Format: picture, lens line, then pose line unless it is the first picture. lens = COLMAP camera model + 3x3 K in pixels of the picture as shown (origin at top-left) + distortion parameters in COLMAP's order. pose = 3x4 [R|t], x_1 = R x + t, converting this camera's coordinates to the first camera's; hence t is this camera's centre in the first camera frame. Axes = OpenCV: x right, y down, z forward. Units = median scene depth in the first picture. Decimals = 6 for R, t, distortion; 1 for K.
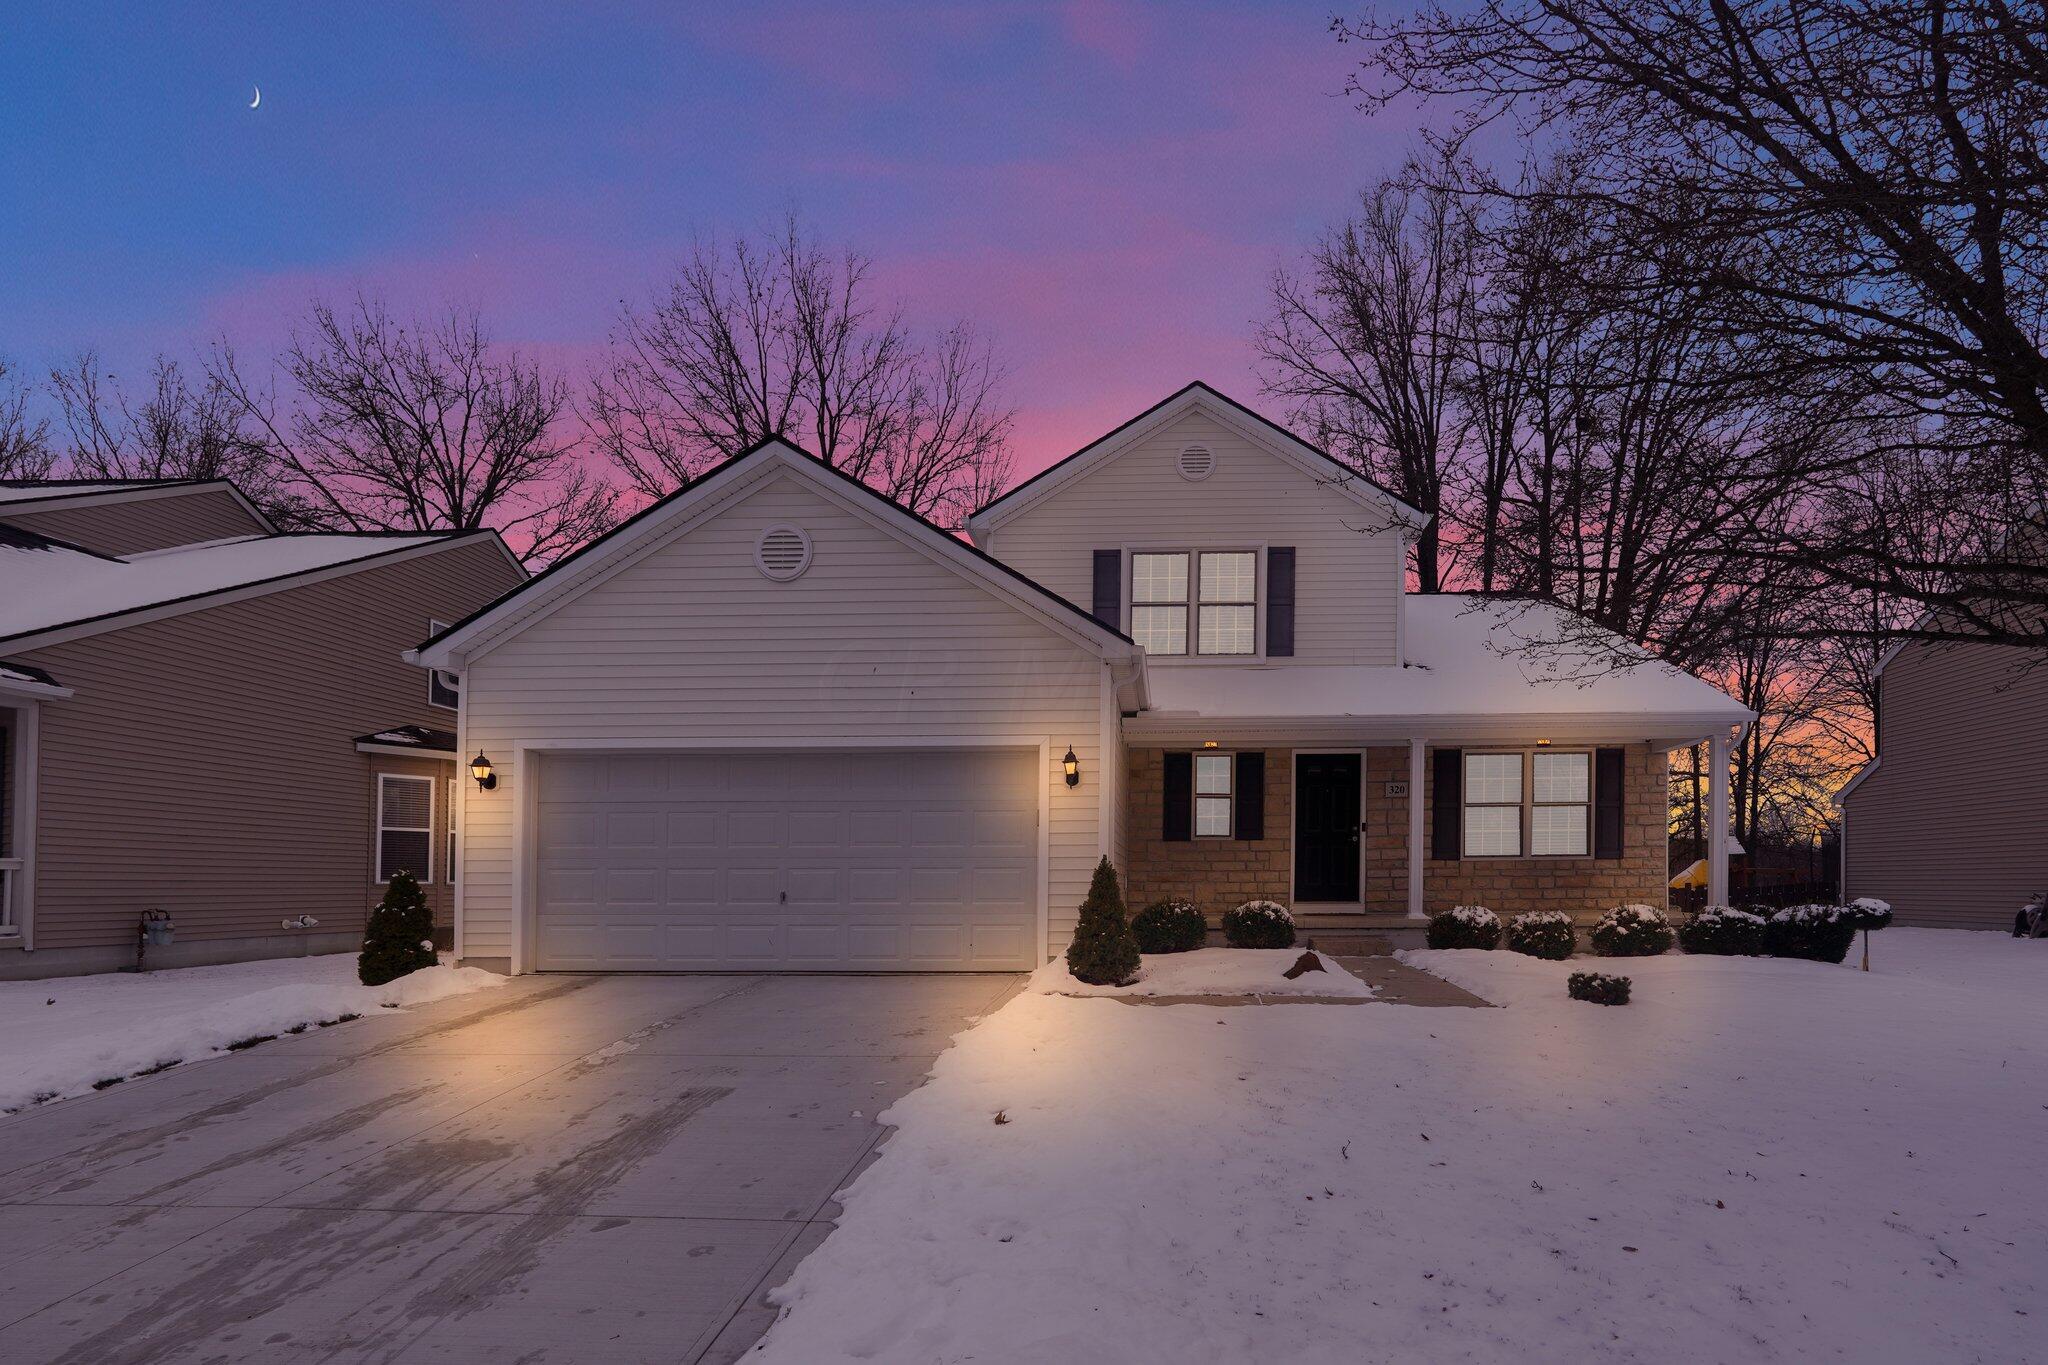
lens RADIAL K [[959.9, 0, 1024.0], [0, 959.9, 682.5], [0, 0, 1]] dist [-0.002008, 0.000048]
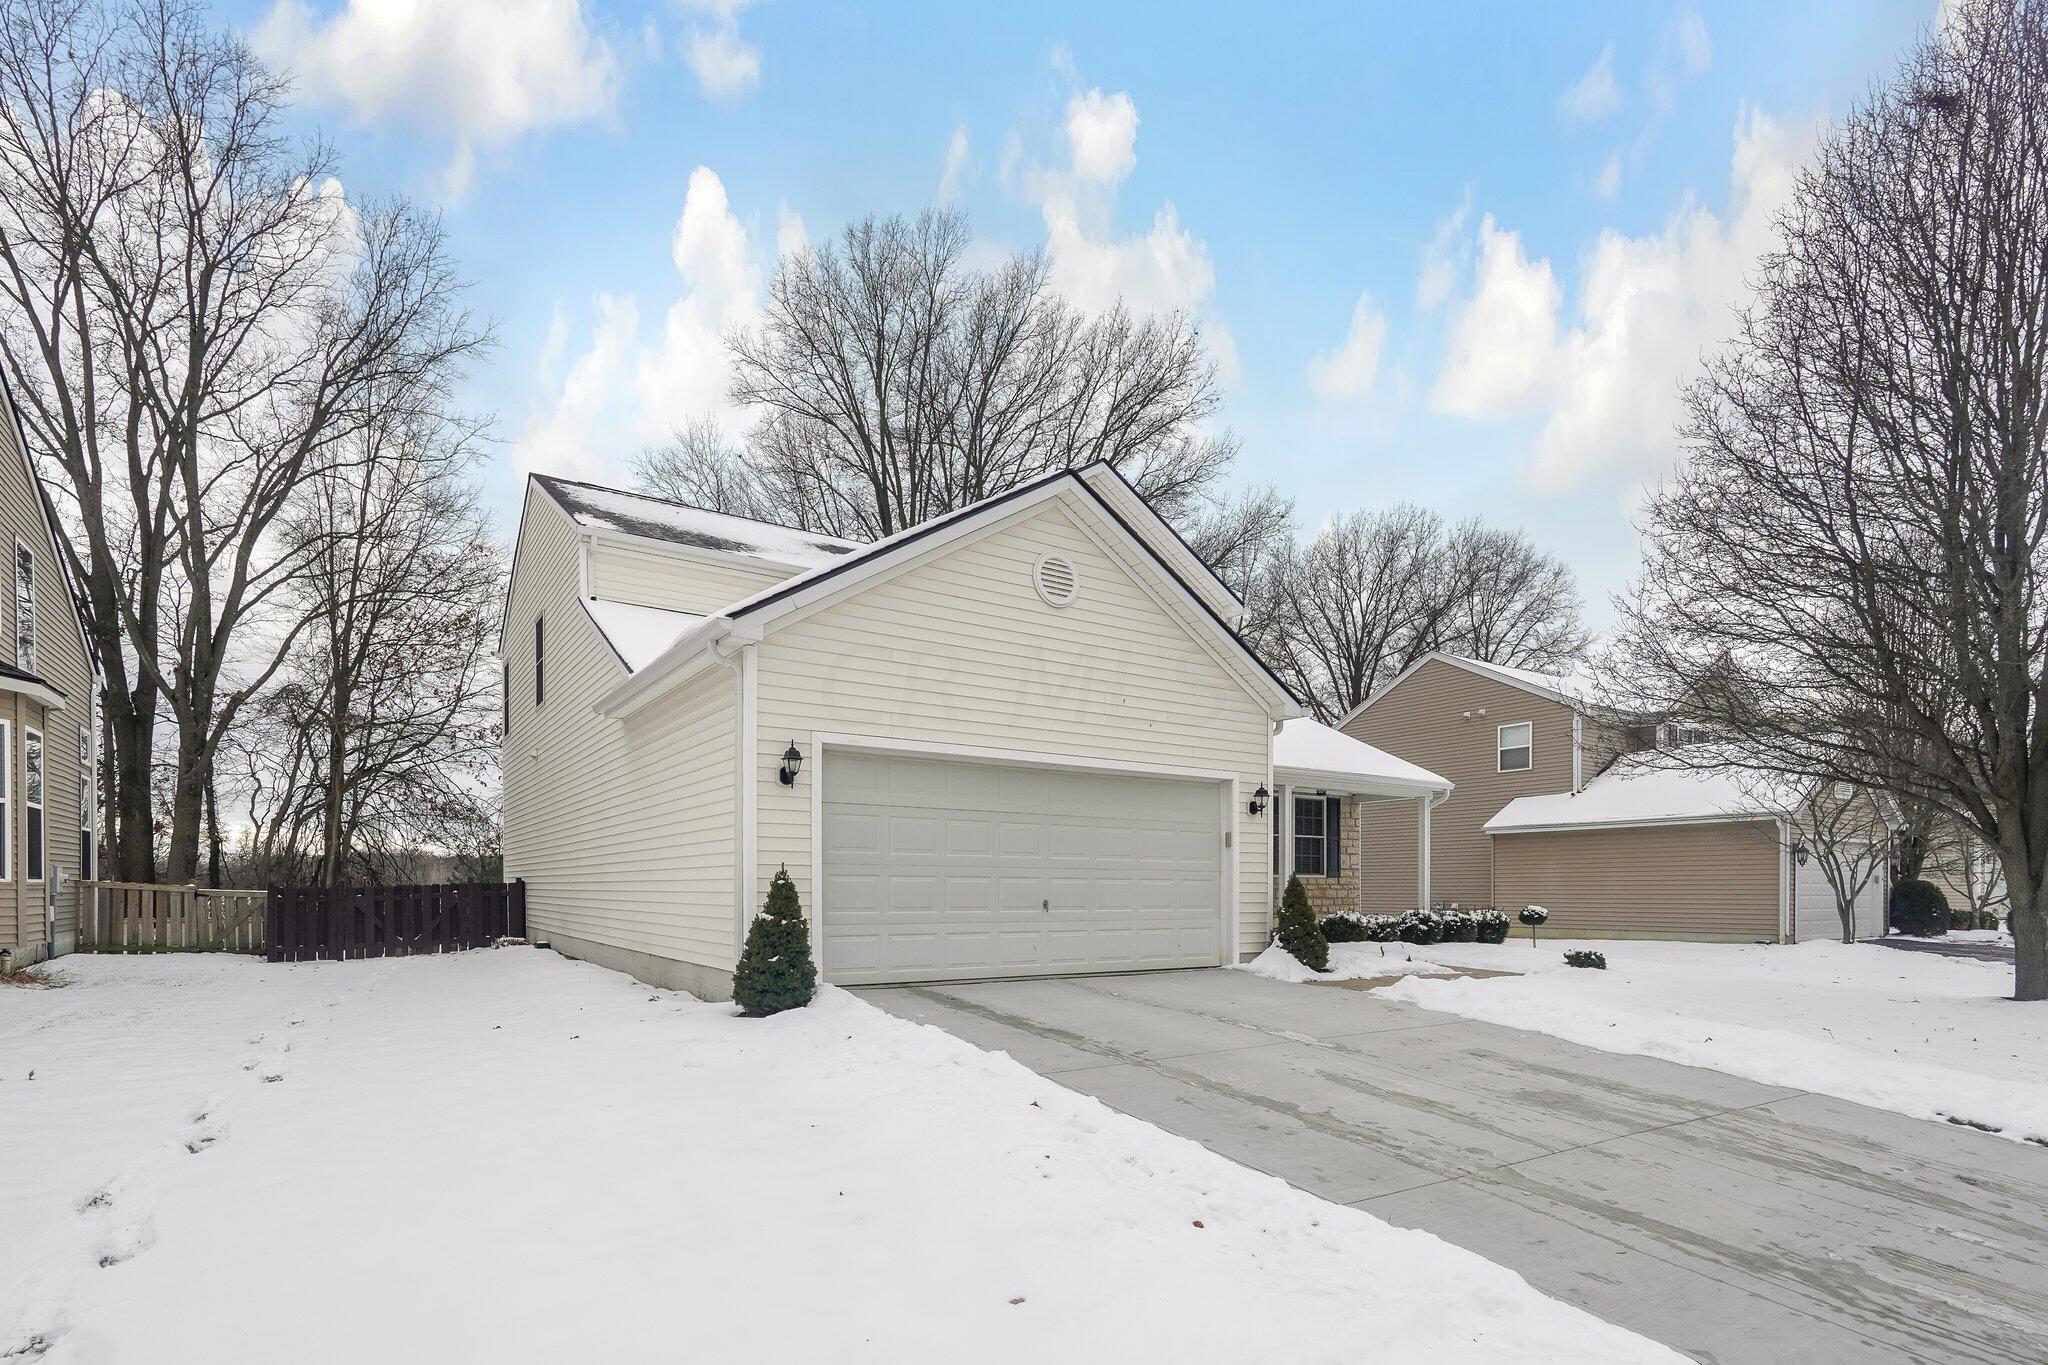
lens RADIAL K [[986.8, 0, 1029.3], [0, 986.8, 681.9], [0, 0, 1]] dist [-0.001547, 0.000556]
pose [[0.811261, 0.128157, 0.570466, -0.732993], [-0.127078, 0.991007, -0.041916, 0.021643], [-0.570707, -0.038489, 0.820251, 0.099662]]
